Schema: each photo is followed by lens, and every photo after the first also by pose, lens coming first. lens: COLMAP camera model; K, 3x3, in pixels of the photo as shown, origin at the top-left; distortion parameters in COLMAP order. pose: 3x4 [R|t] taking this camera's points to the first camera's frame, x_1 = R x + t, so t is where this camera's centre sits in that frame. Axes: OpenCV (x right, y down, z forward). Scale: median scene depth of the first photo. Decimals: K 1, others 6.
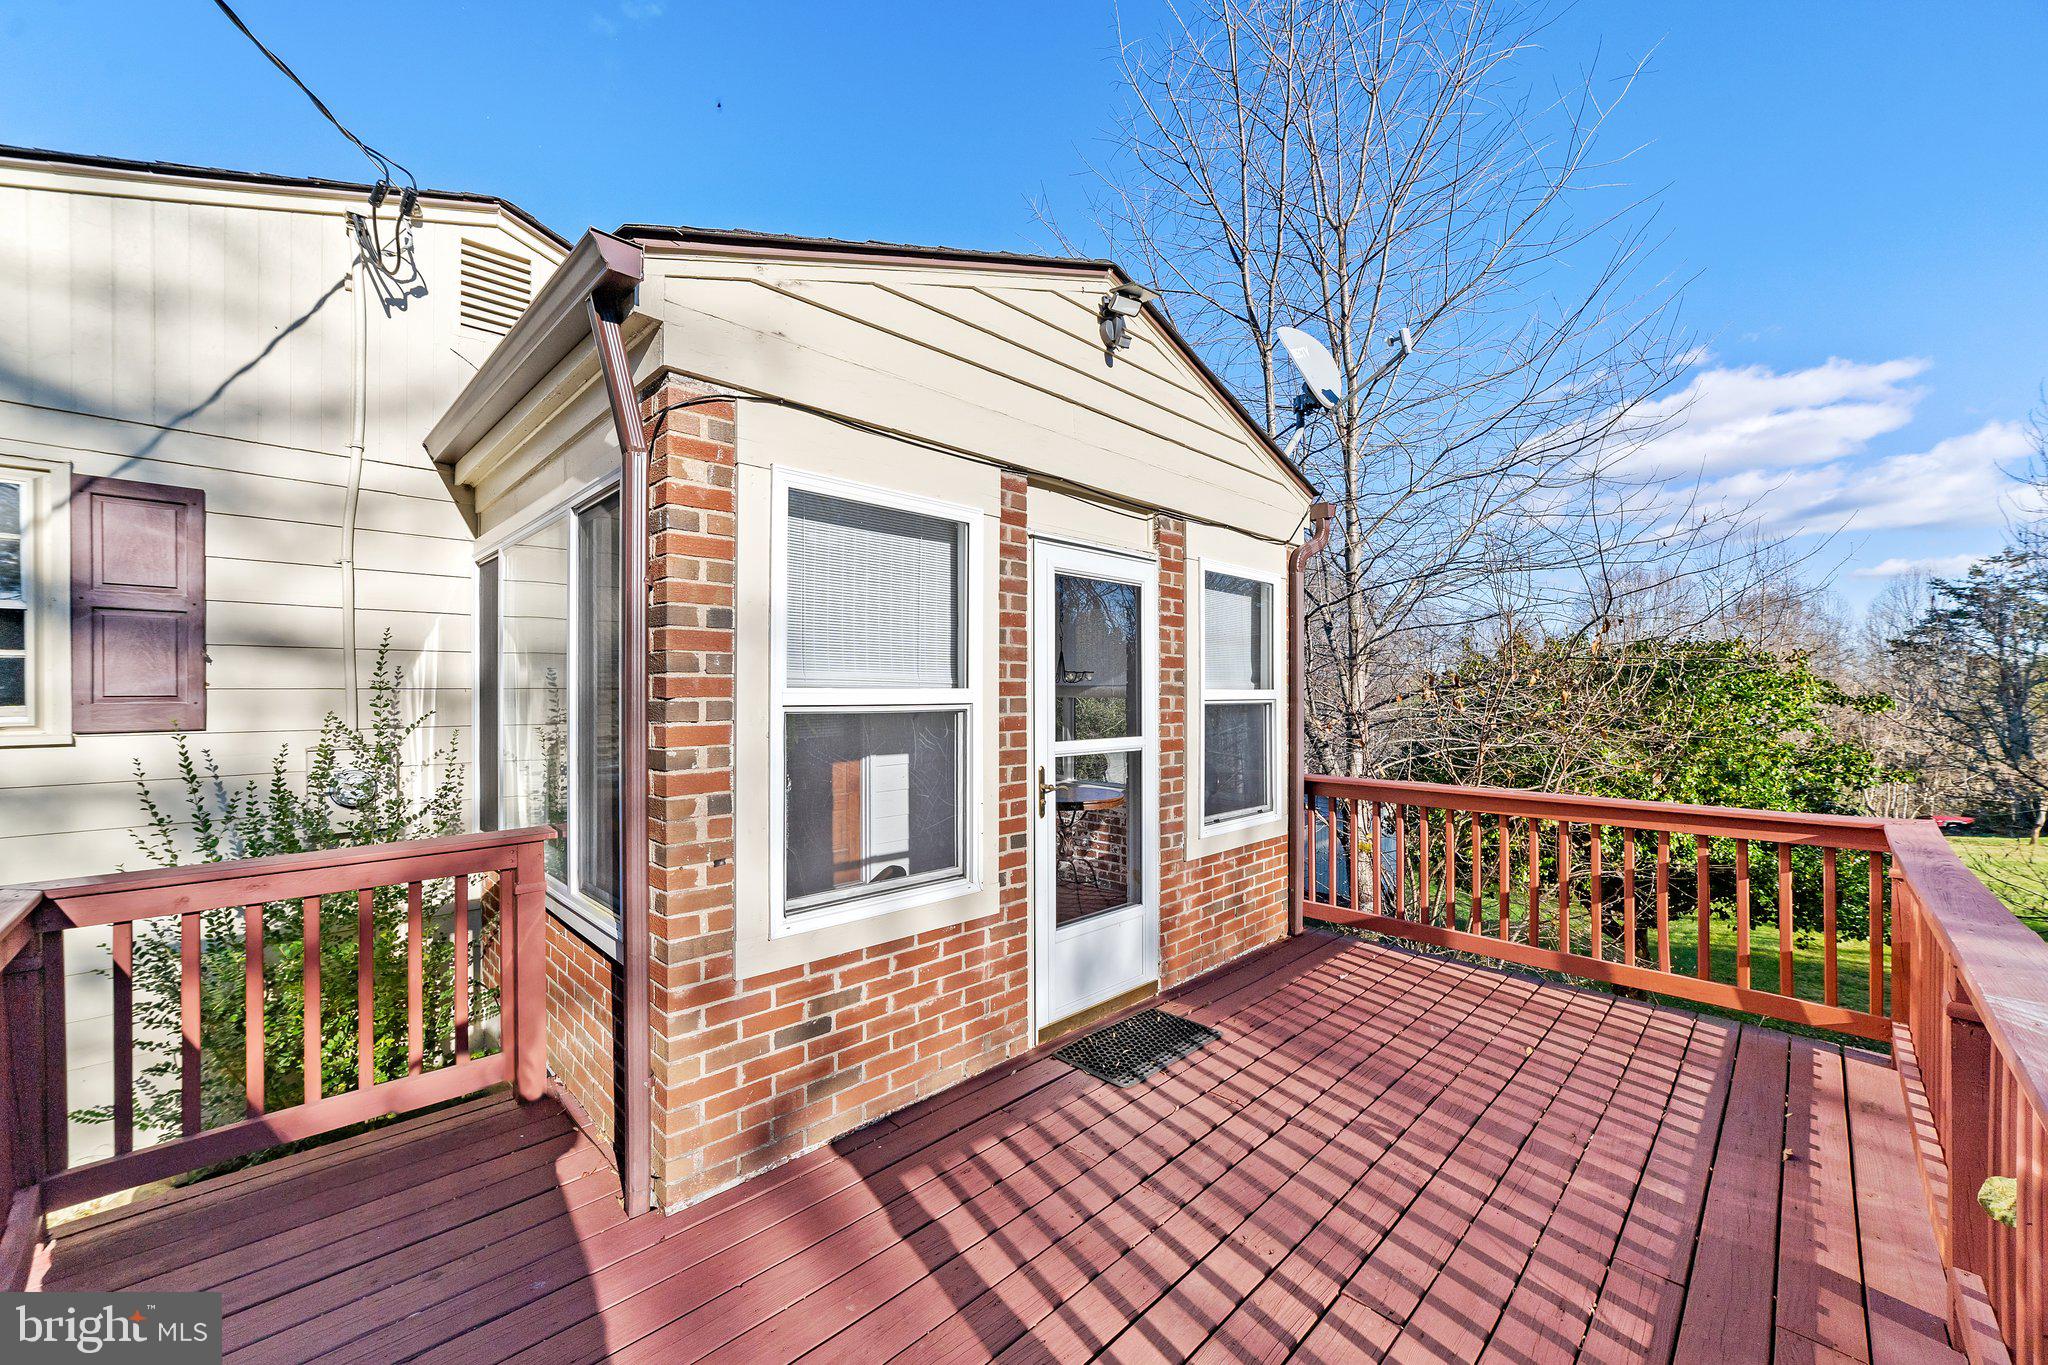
lens RADIAL K [[794.3, 0, 1008.9], [0, 794.3, 693.4], [0, 0, 1]] dist [-0.010480, 0.006794]
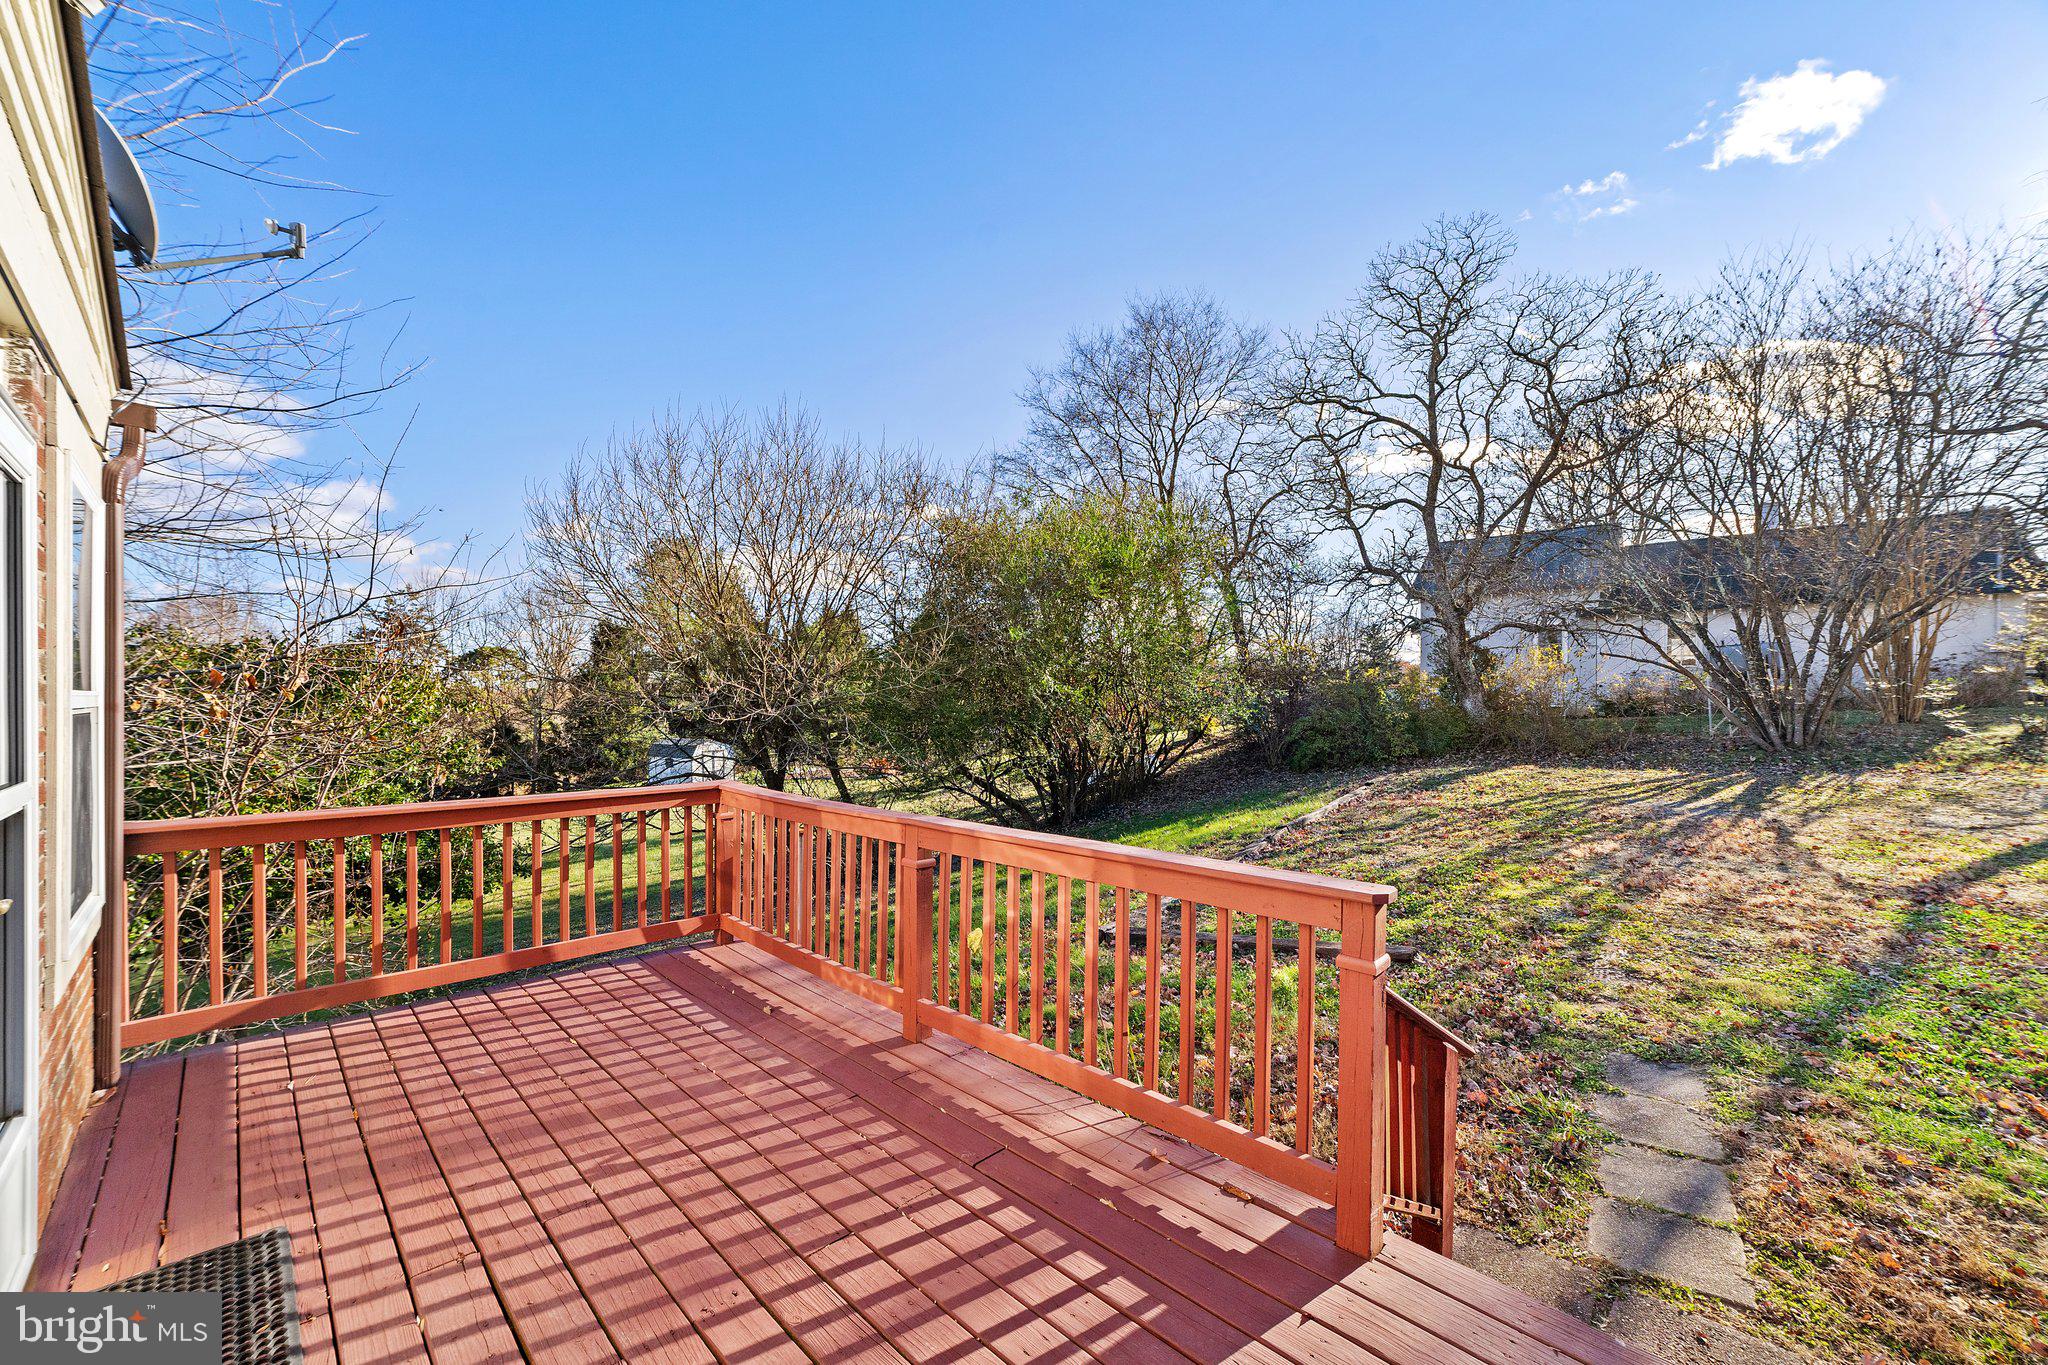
lens RADIAL K [[794.3, 0, 1008.9], [0, 794.3, 693.4], [0, 0, 1]] dist [-0.010480, 0.006794]
pose [[0.000702, 0.007127, 0.999974, -0.337624], [-0.001878, 0.999973, -0.007126, -0.000246], [-0.999998, -0.001873, 0.000715, 0.370637]]
